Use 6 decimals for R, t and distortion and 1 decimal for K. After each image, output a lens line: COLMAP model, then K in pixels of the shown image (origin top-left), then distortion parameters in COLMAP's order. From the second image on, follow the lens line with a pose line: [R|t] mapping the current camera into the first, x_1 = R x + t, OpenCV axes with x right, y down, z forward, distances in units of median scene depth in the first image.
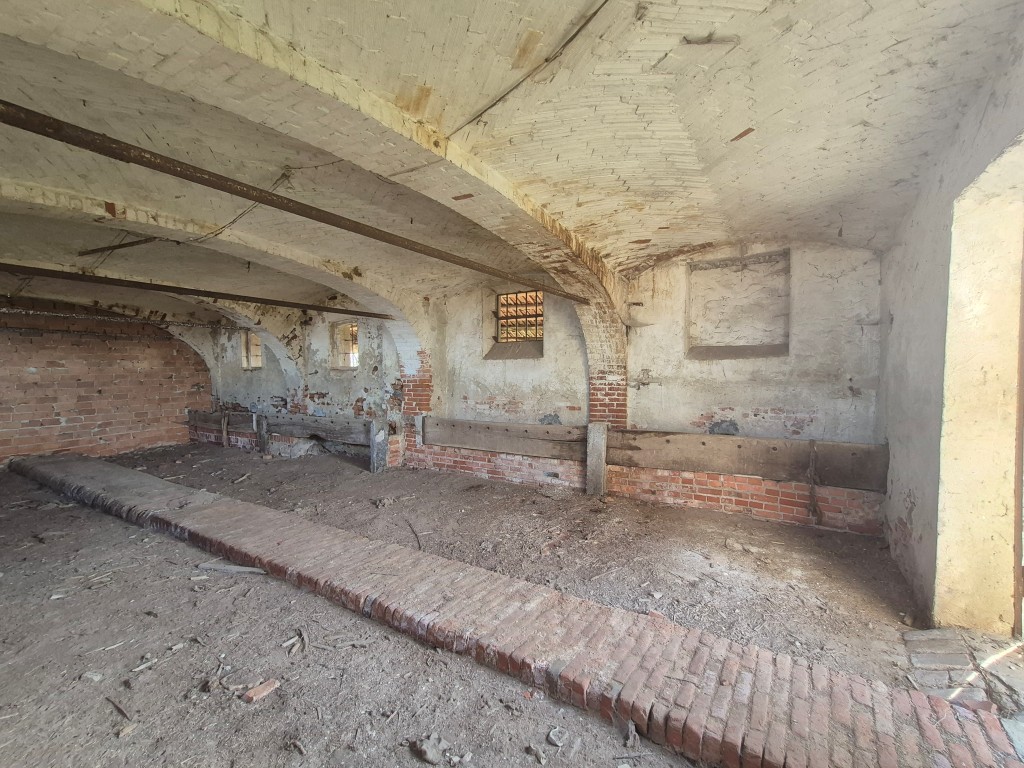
lens RADIAL K [[458.0, 0, 516.2], [0, 458.0, 387.6], [0, 0, 1]] dist [0.004256, 0.001767]
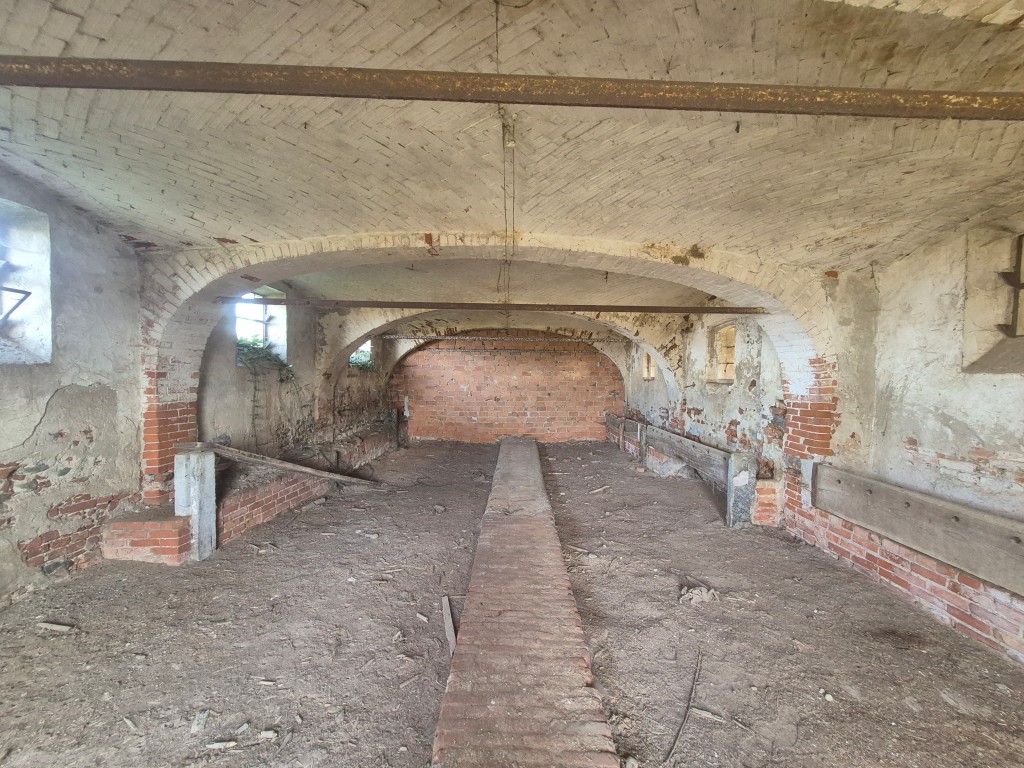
lens RADIAL K [[400.2, 0, 518.7], [0, 400.2, 387.9], [0, 0, 1]] dist [0.000793, 0.000465]
pose [[0.548075, 0.036959, -0.835612, 0.028641], [-0.044281, 0.998904, 0.015138, -0.028751], [0.835256, 0.028705, 0.549111, 0.343494]]
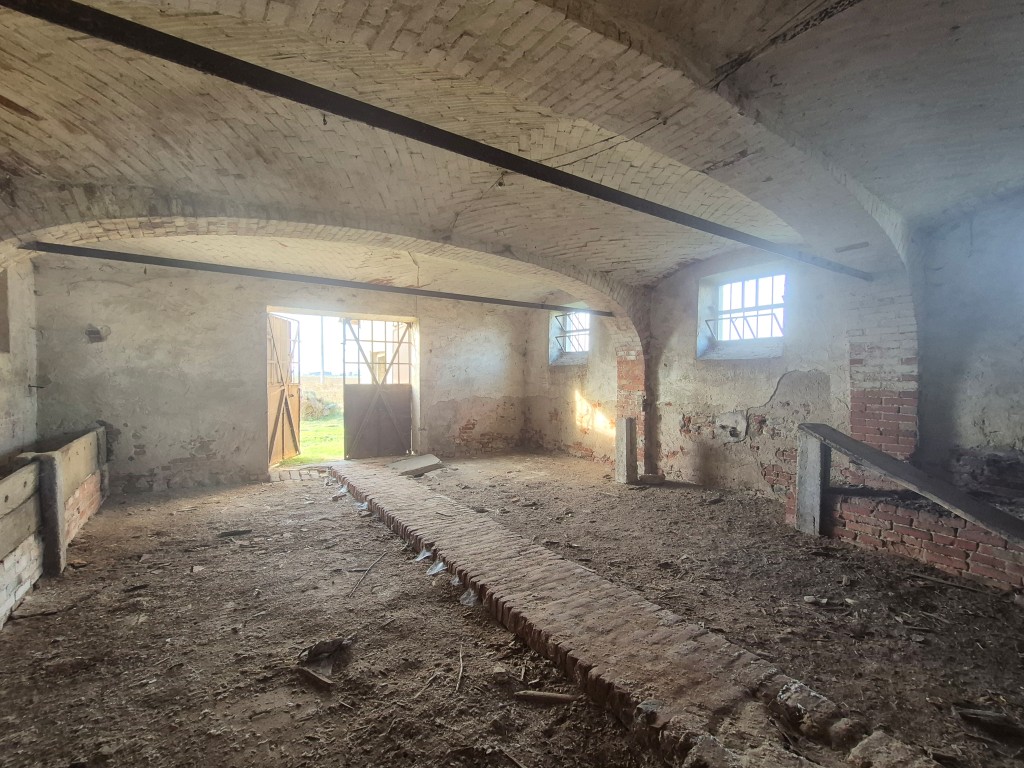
lens RADIAL K [[458.0, 0, 516.2], [0, 458.0, 387.6], [0, 0, 1]] dist [0.004256, 0.001767]
pose [[-0.914269, -0.008417, 0.405020, -0.467976], [0.015351, 0.998346, 0.055400, -0.024235], [-0.404817, 0.056868, -0.912628, 0.973832]]
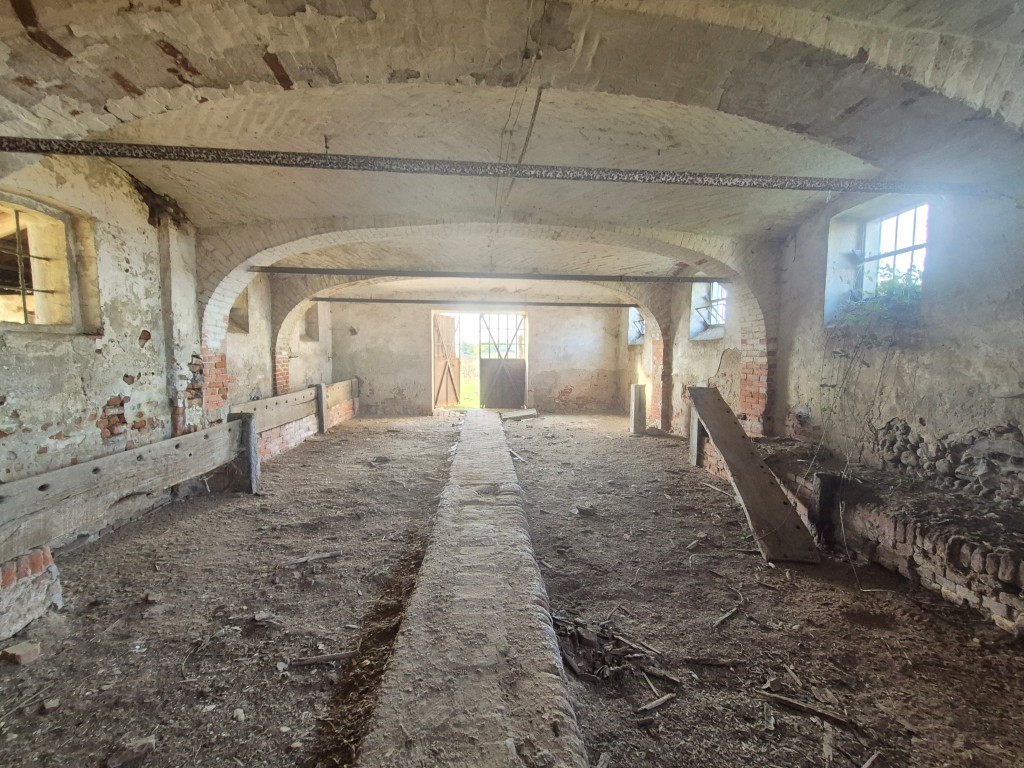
lens RADIAL K [[458.0, 0, 516.2], [0, 458.0, 387.6], [0, 0, 1]] dist [0.004256, 0.001767]
pose [[-0.602024, -0.058828, 0.796308, -1.027539], [0.024338, 0.995467, 0.091941, -0.021795], [-0.798107, 0.074731, -0.597863, 1.033789]]
